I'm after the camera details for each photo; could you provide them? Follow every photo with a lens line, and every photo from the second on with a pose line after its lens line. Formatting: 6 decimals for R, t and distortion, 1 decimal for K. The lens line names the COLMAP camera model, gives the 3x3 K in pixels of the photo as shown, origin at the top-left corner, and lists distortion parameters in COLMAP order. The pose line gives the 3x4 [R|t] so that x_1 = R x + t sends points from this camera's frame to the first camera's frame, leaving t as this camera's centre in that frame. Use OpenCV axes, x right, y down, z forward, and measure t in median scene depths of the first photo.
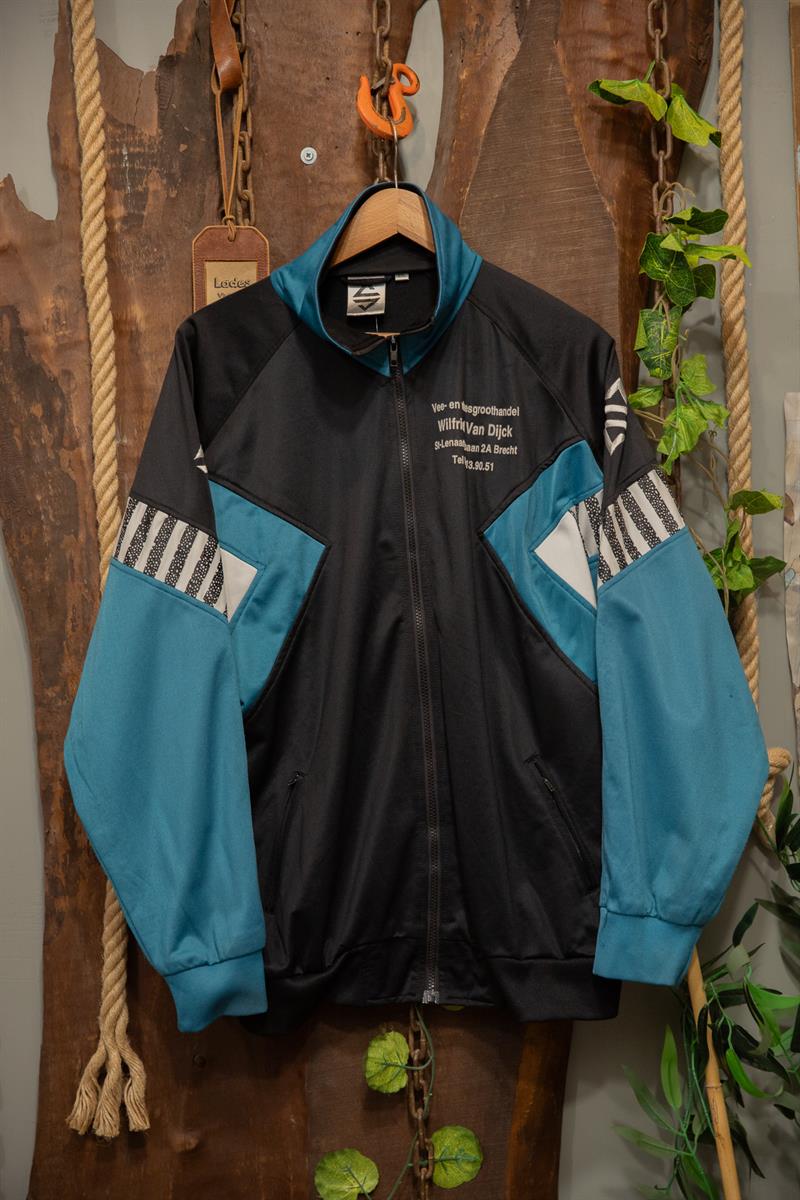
lens RADIAL K [[1914.4, 0, 398.3], [0, 1914.4, 600.4], [0, 0, 1]] dist [0.118171, 0.000000]
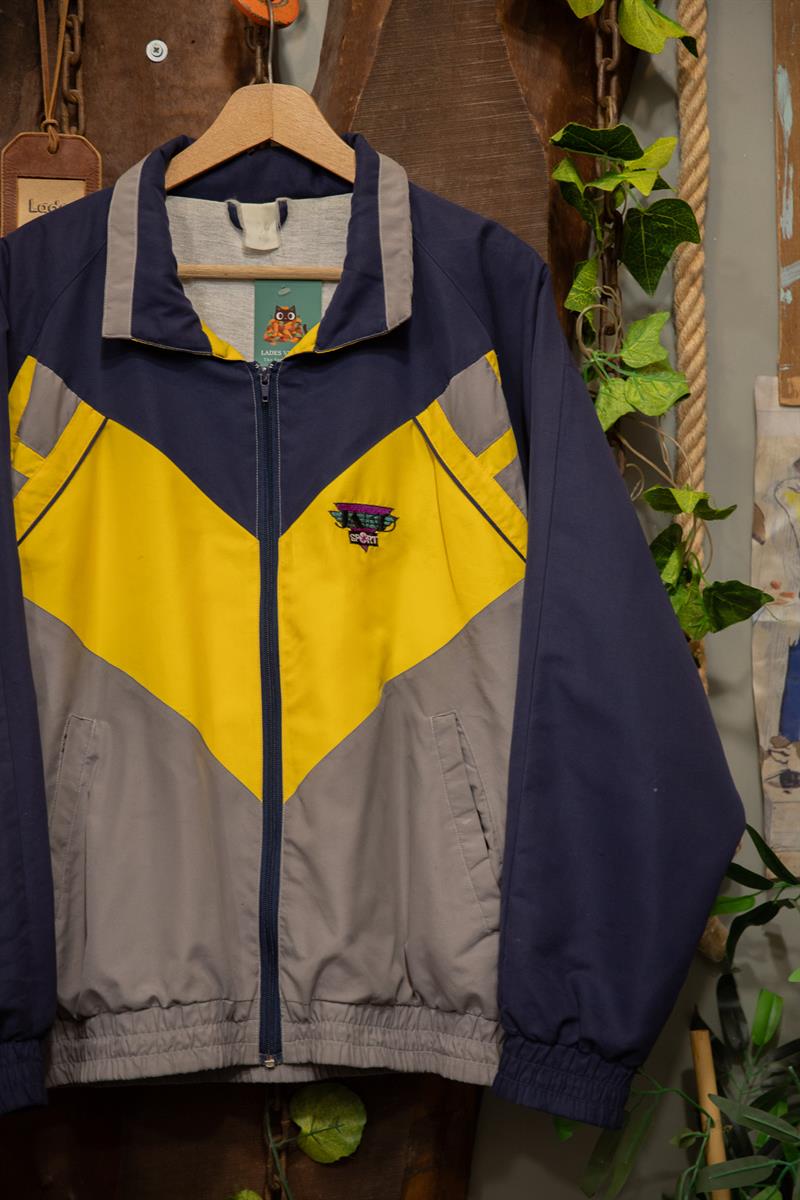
lens RADIAL K [[2176.6, 0, 404.2], [0, 2176.6, 606.3], [0, 0, 1]] dist [0.164325, 0.000000]
pose [[0.998722, 0.028125, 0.041983, 0.022531], [-0.025822, 0.998185, -0.054411, 0.039768], [-0.043437, 0.053258, 0.997636, 0.119953]]
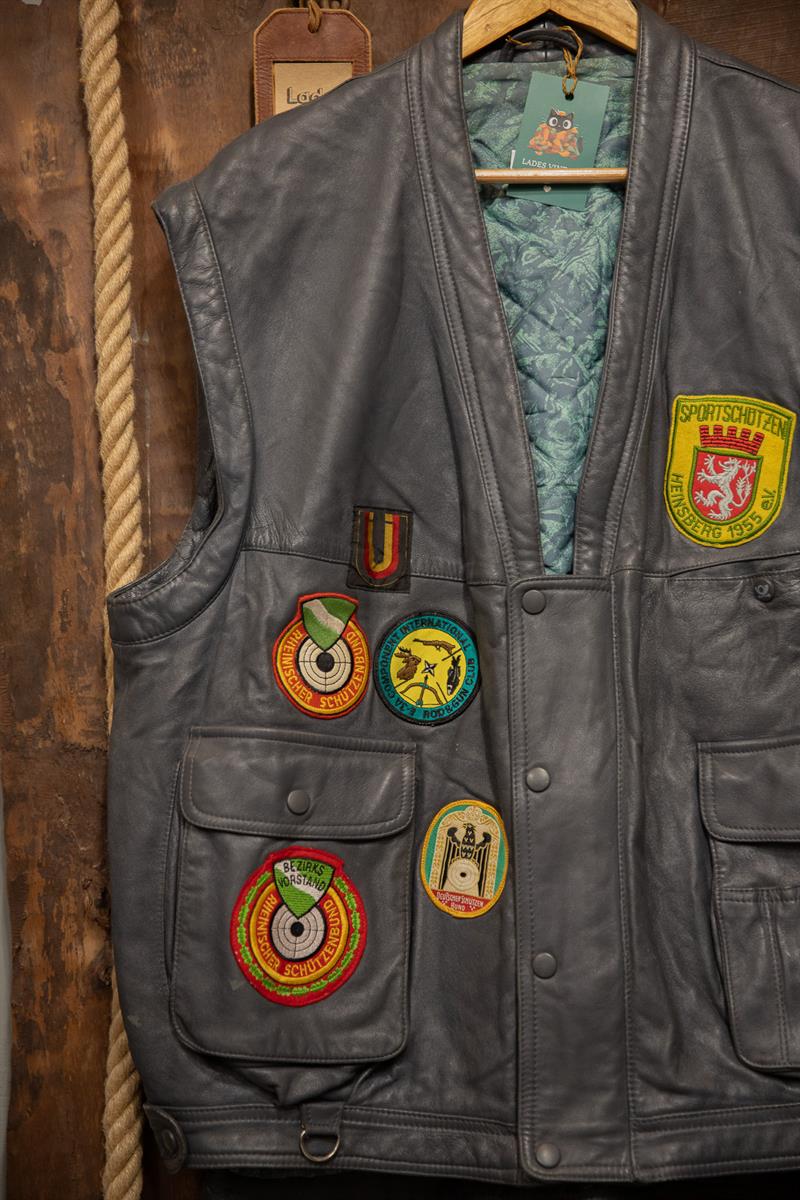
lens RADIAL K [[2032.8, 0, 390.5], [0, 2032.8, 608.6], [0, 0, 1]] dist [0.138997, 0.000000]
pose [[0.999675, 0.002458, 0.025372, -0.077715], [-0.000711, 0.997642, -0.068634, 0.055489], [-0.025481, 0.068594, 0.997319, 0.318947]]
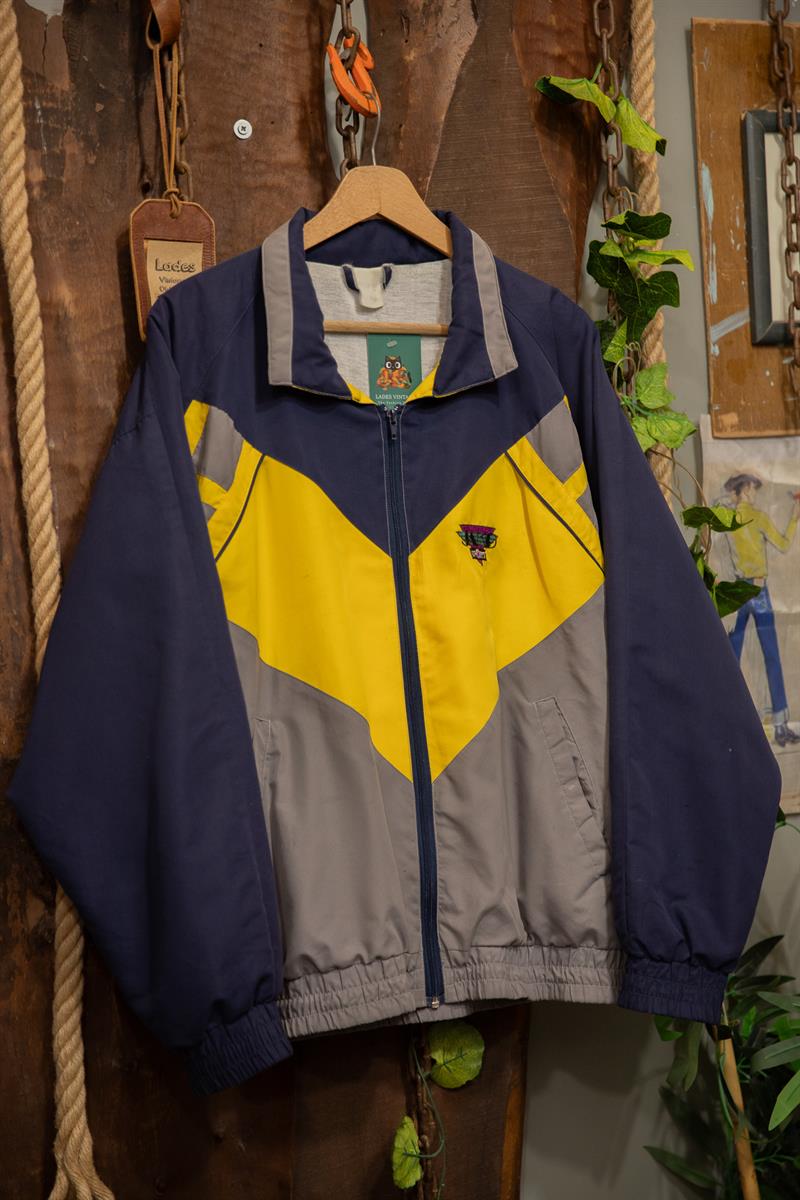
lens RADIAL K [[2176.6, 0, 392.5], [0, 2176.6, 602.6], [0, 0, 1]] dist [0.164325, 0.000000]
pose [[0.906624, -0.006567, 0.421889, -0.414355], [0.034564, 0.997674, -0.058749, 0.047262], [-0.420522, 0.067846, 0.904742, 0.077846]]
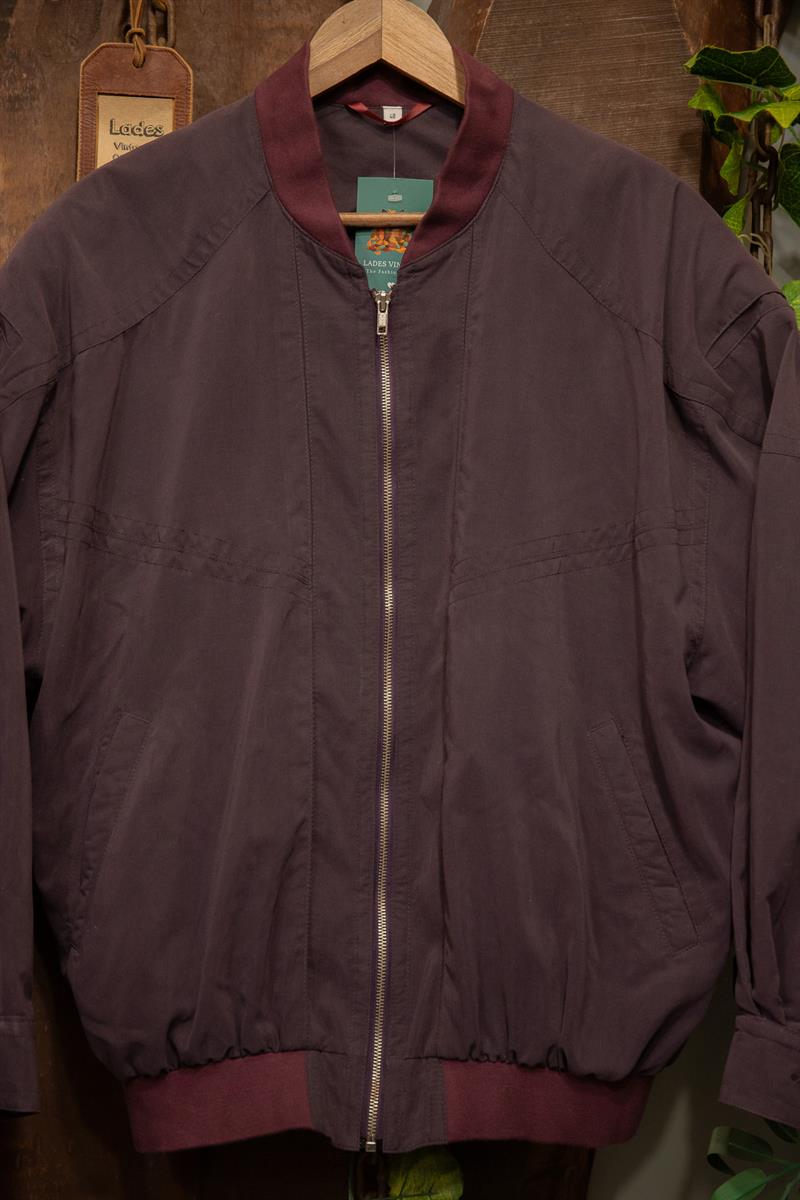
lens RADIAL K [[2176.6, 0, 396.9], [0, 2176.6, 599.2], [0, 0, 1]] dist [0.164325, 0.000000]
pose [[0.997867, 0.051357, 0.040303, -0.017054], [-0.049559, 0.997784, -0.044402, 0.031049], [-0.042495, 0.042310, 0.998200, 0.226248]]
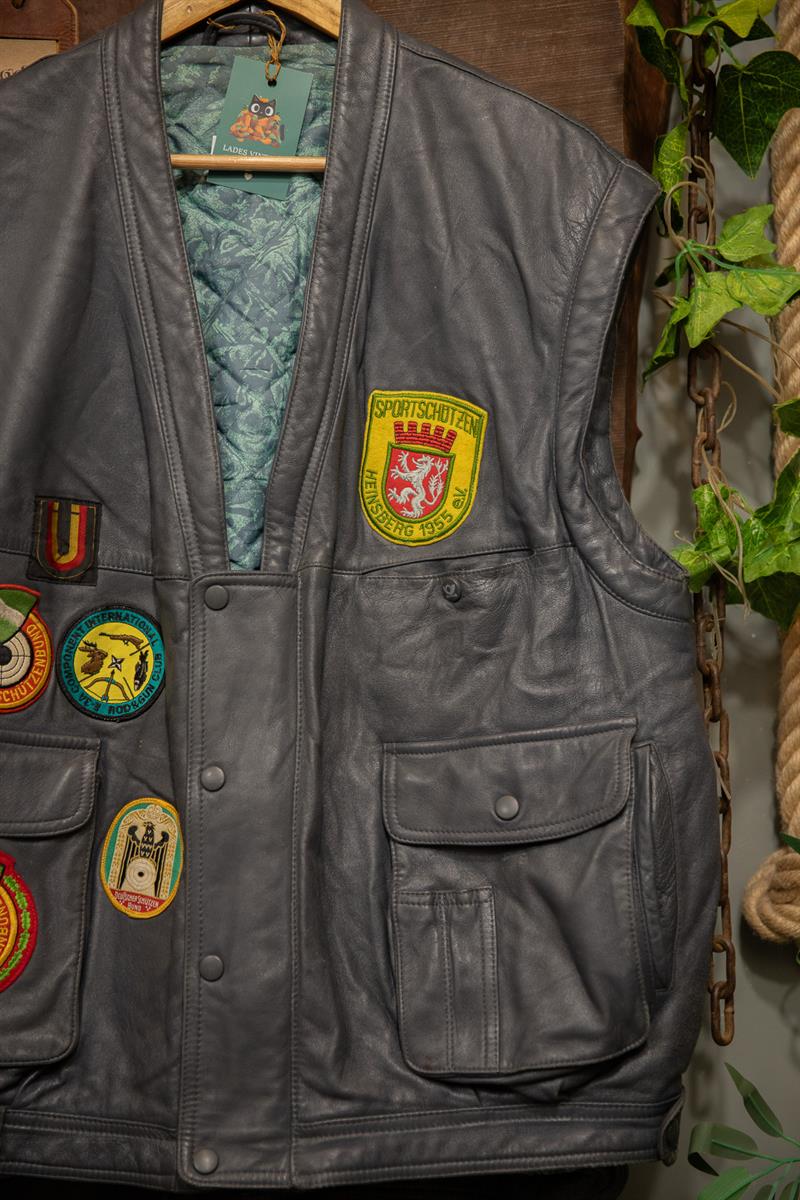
lens RADIAL K [[2032.8, 0, 388.4], [0, 2032.8, 606.0], [0, 0, 1]] dist [0.138997, 0.000000]
pose [[0.998881, 0.020550, 0.042585, 0.010353], [-0.017919, 0.997961, -0.061263, 0.049539], [-0.043757, 0.060432, 0.997213, 0.327154]]
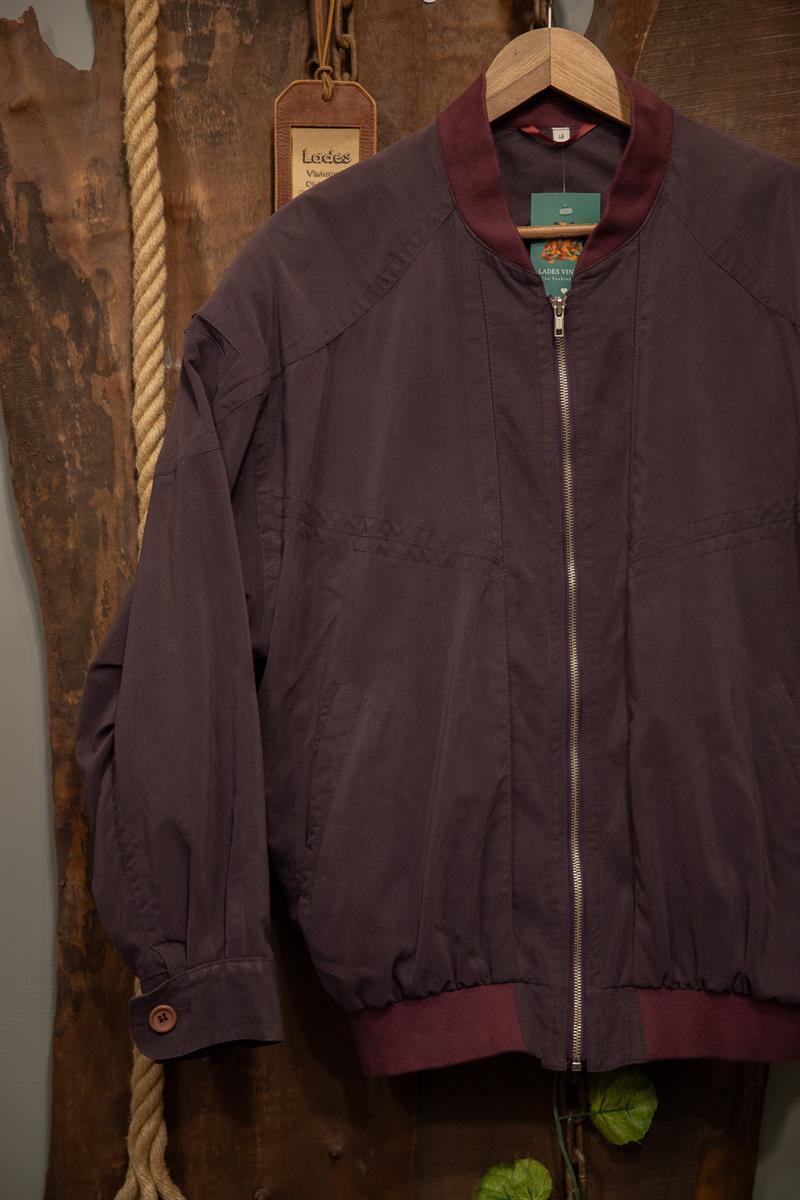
lens RADIAL K [[2176.6, 0, 396.7], [0, 2176.6, 604.2], [0, 0, 1]] dist [0.164325, 0.000000]
pose [[0.999766, 0.018885, 0.010596, -0.064605], [-0.018621, 0.999527, -0.024471, 0.030119], [-0.011053, 0.024268, 0.999644, 0.147090]]
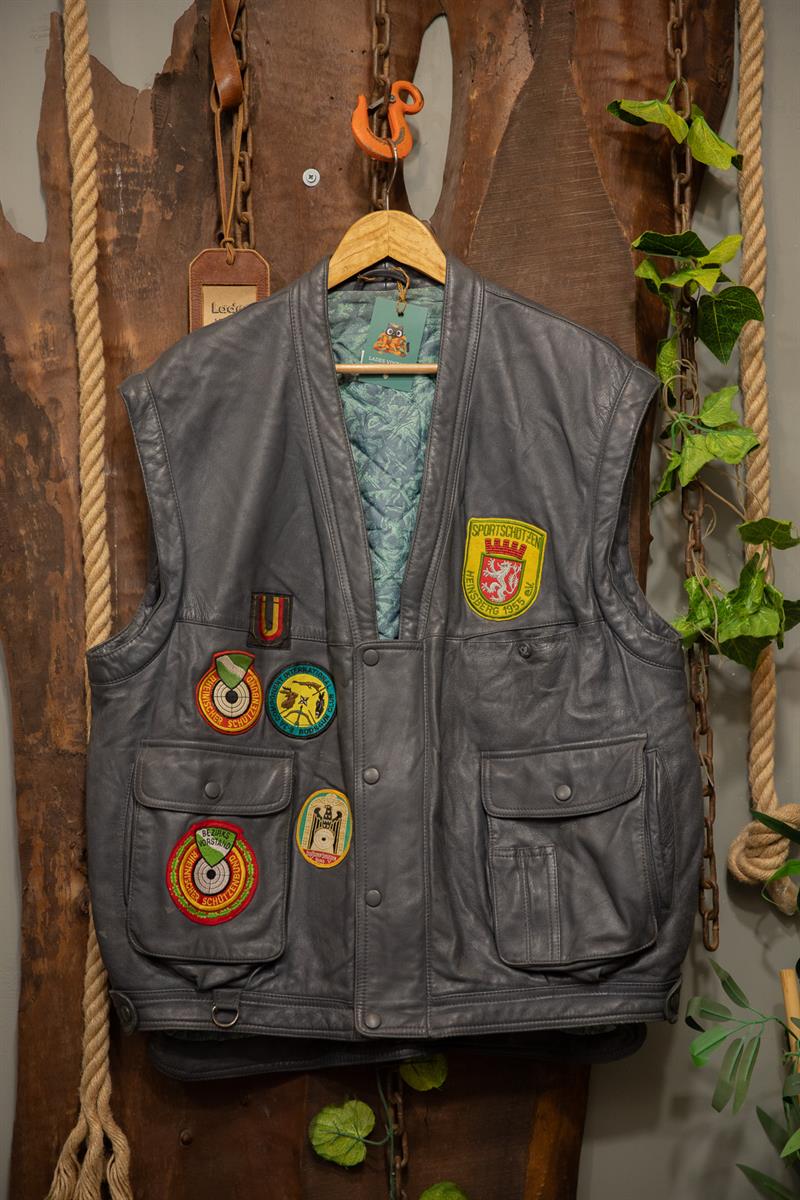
lens RADIAL K [[2176.6, 0, 390.2], [0, 2176.6, 604.3], [0, 0, 1]] dist [0.164325, 0.000000]
pose [[0.999864, 0.006244, 0.015235, -0.022800], [-0.005321, 0.998192, -0.059874, 0.045729], [-0.015581, 0.059785, 0.998090, -0.073113]]
